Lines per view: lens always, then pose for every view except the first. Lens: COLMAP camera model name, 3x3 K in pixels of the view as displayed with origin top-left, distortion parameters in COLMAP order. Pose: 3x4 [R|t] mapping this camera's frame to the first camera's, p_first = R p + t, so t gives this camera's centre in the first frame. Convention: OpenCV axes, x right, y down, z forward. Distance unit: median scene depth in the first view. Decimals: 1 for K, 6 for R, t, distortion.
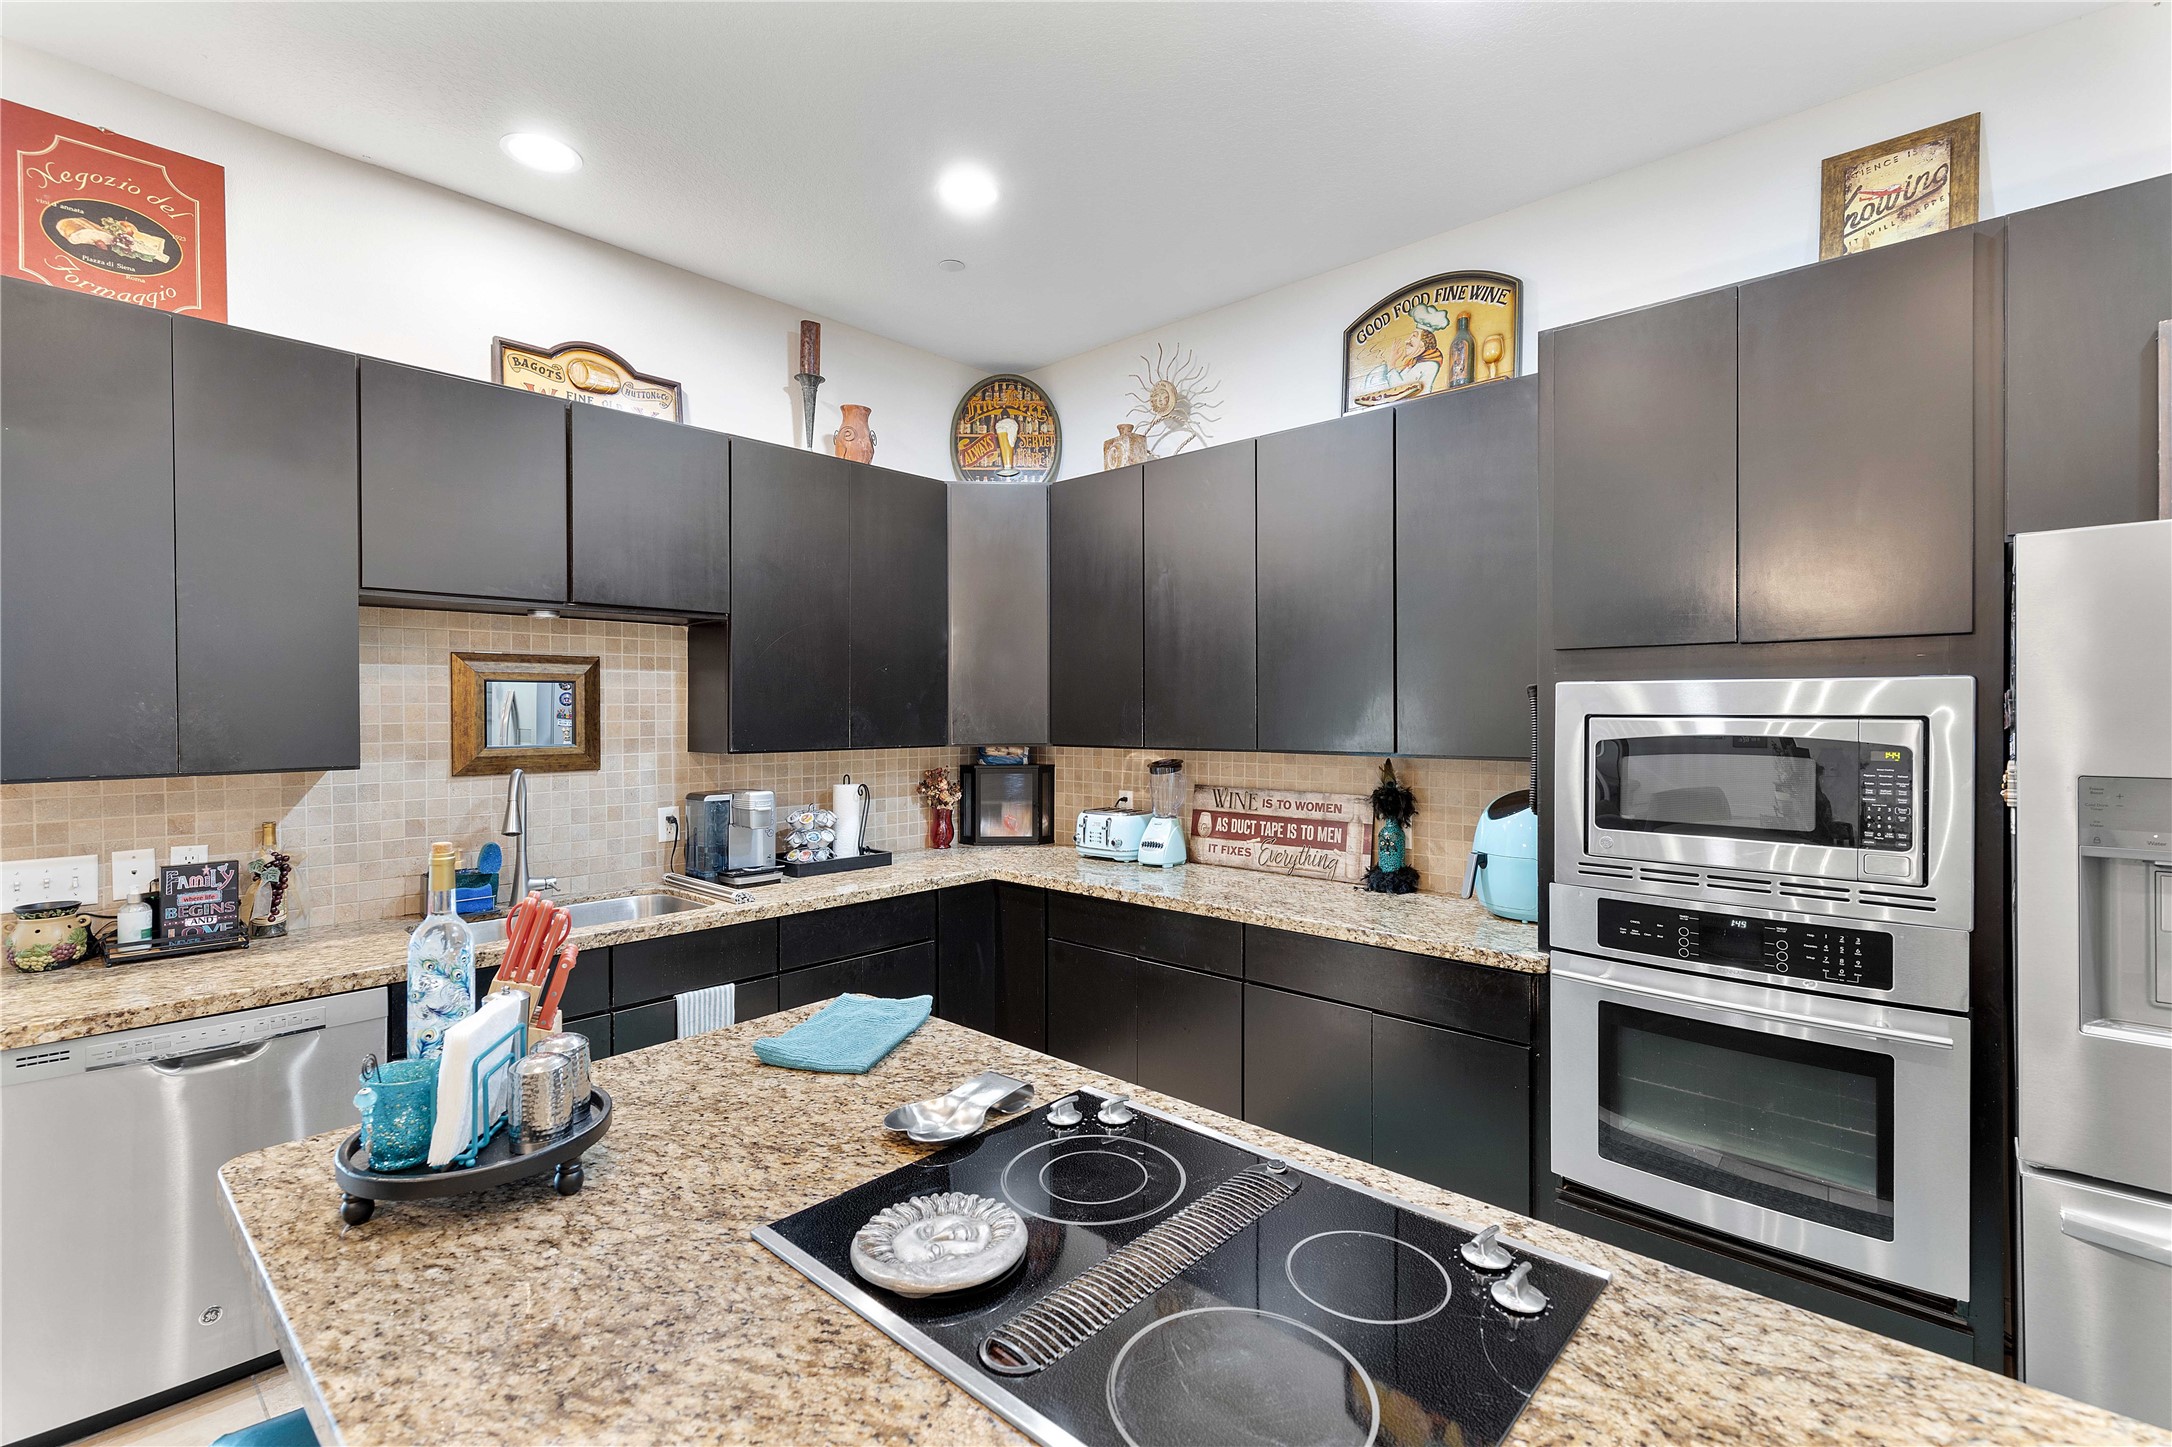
lens RADIAL K [[987.5, 0, 1091.8], [0, 987.5, 721.4], [0, 0, 1]] dist [-0.000623, 0.000425]
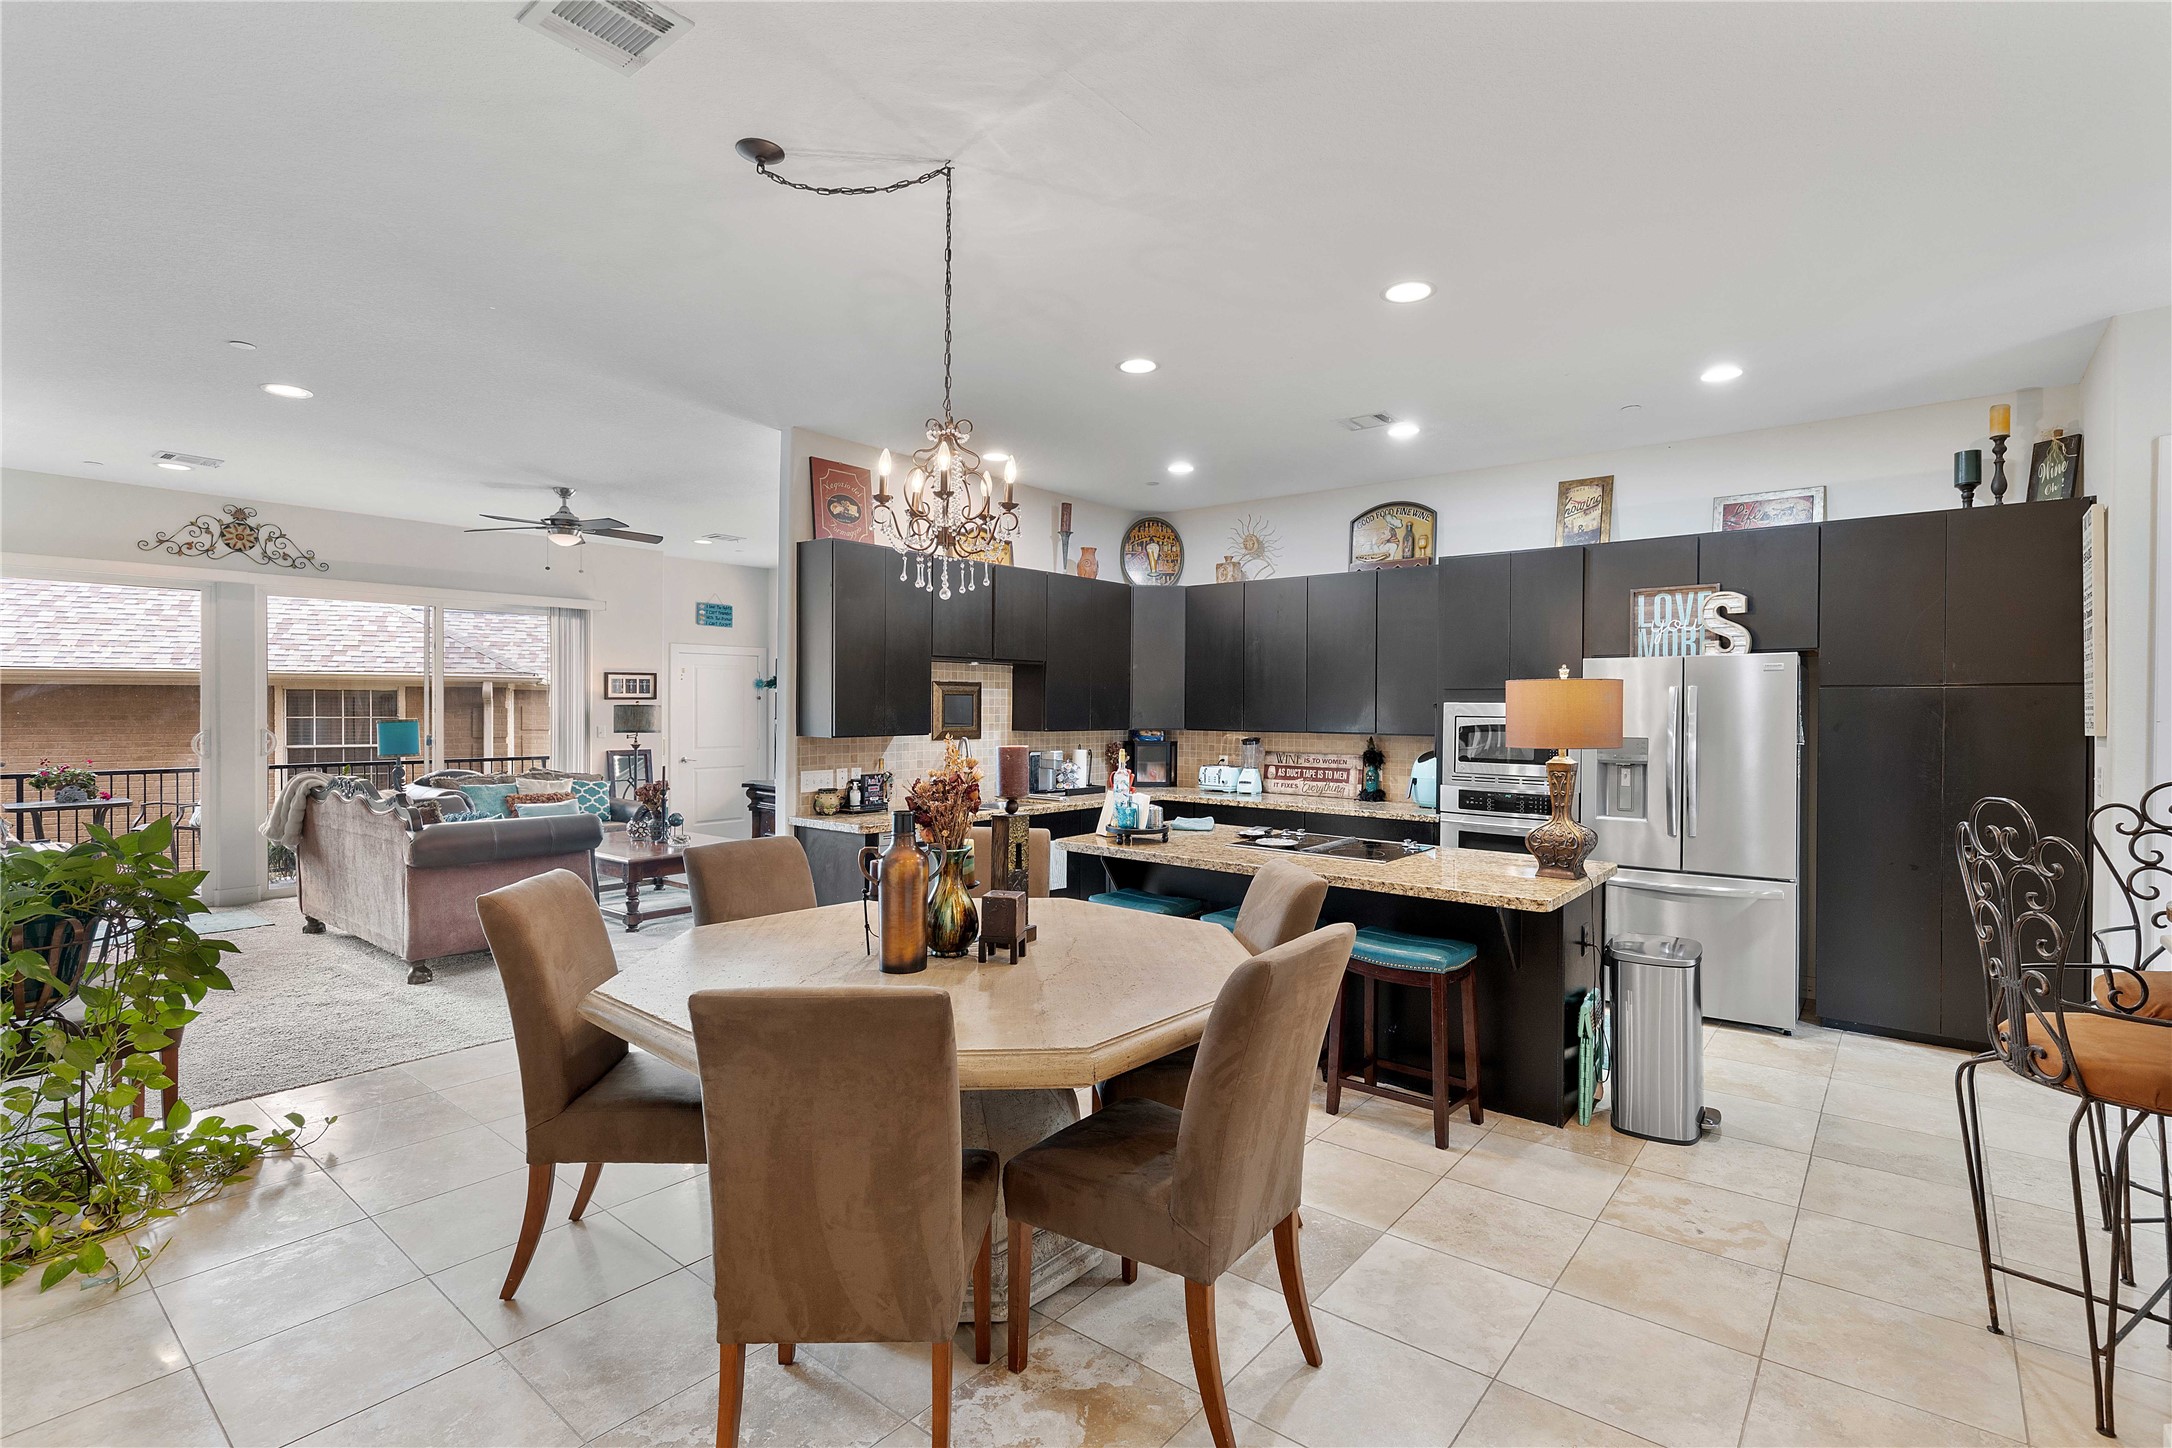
lens RADIAL K [[987.5, 0, 1081.6], [0, 987.5, 717.5], [0, 0, 1]] dist [-0.000623, 0.000425]
pose [[0.999489, 0.009189, 0.030612, -0.323543], [-0.009233, 0.999957, 0.001297, 0.001318], [-0.030599, -0.001579, 0.999530, -0.916683]]
